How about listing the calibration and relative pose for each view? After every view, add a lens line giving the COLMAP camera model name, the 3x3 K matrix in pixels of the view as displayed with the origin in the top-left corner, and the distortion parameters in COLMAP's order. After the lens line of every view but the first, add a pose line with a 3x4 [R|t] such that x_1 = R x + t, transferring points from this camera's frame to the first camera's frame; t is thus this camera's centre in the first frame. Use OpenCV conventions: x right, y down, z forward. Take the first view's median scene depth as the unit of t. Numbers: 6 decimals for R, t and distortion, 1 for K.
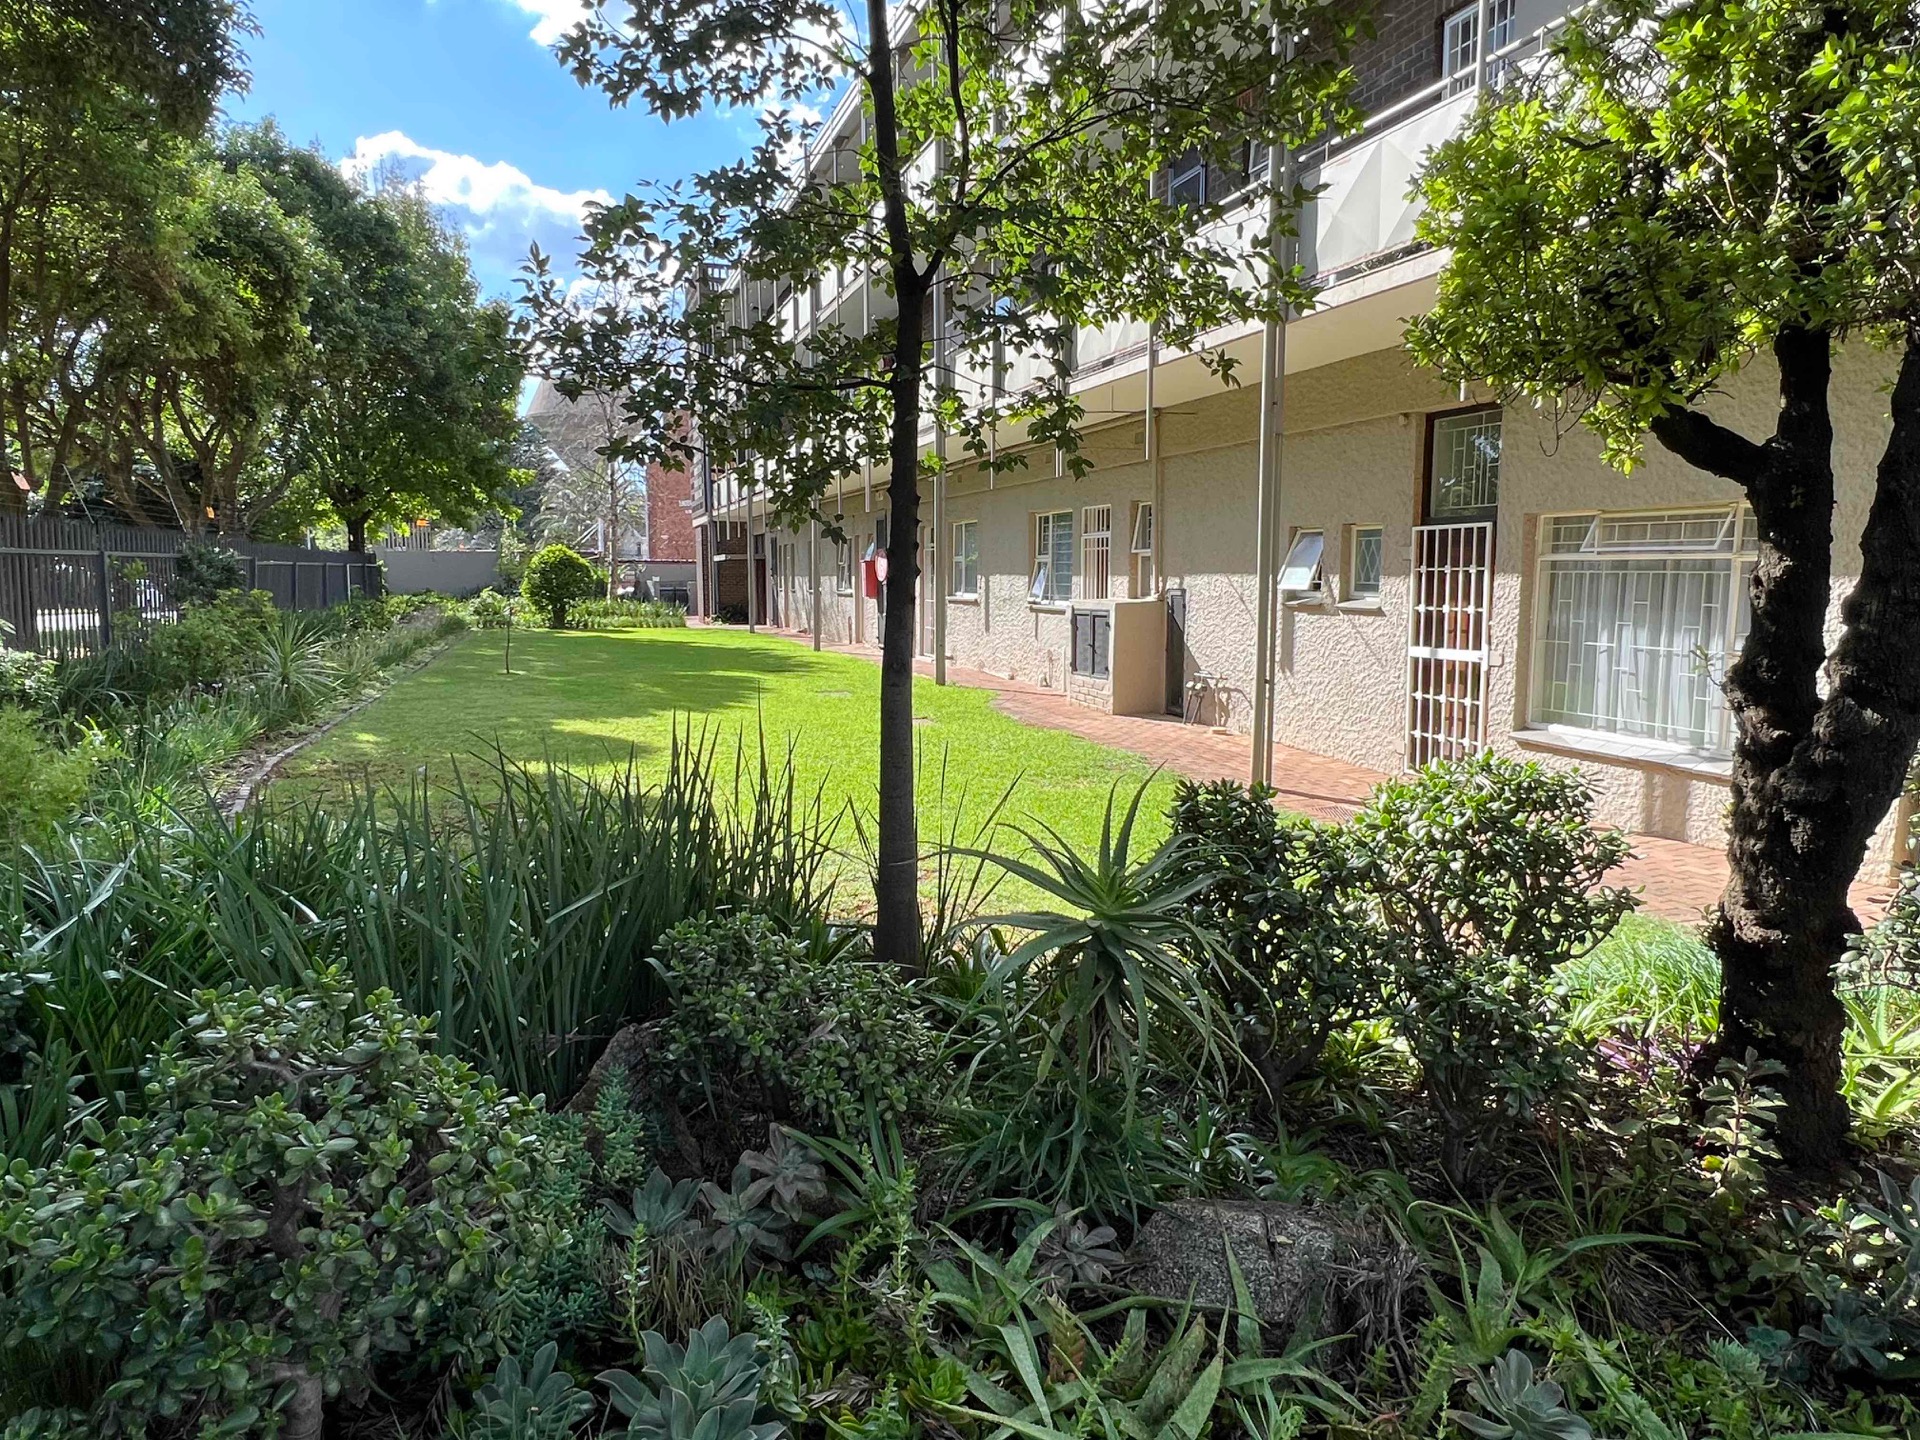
lens RADIAL K [[1165.5, 0, 955.5], [0, 1165.5, 711.2], [0, 0, 1]] dist [0.001805, 0.000721]
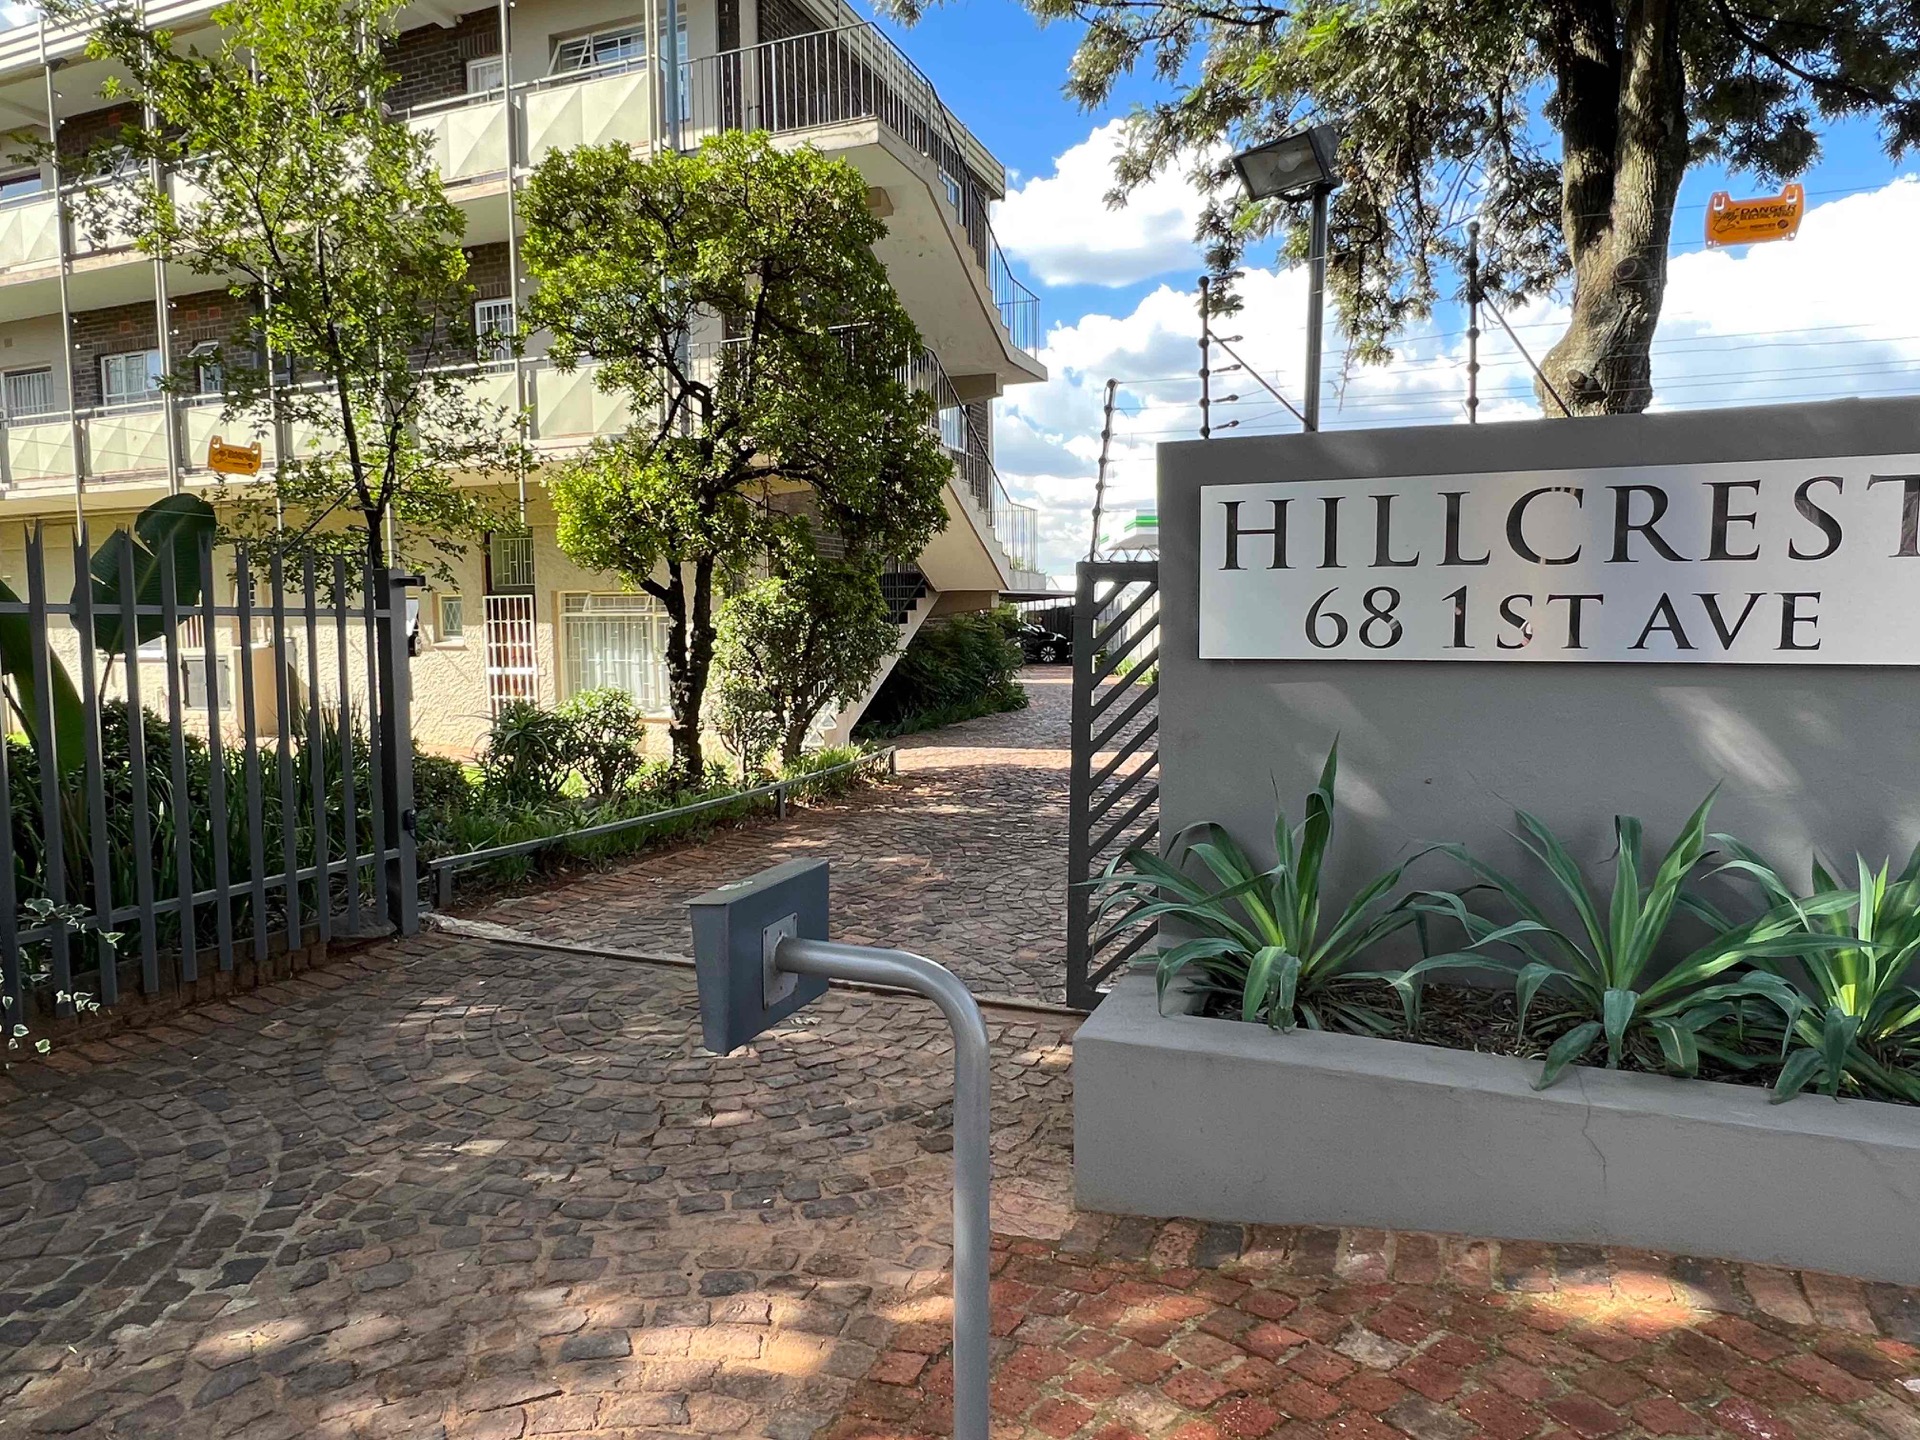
lens RADIAL K [[1165.5, 0, 955.5], [0, 1165.5, 711.2], [0, 0, 1]] dist [0.001805, 0.000721]
pose [[0.656886, -0.071779, 0.750566, -0.447553], [0.100087, 0.994950, 0.007555, 0.063025], [-0.747317, 0.070160, 0.660753, -0.621994]]
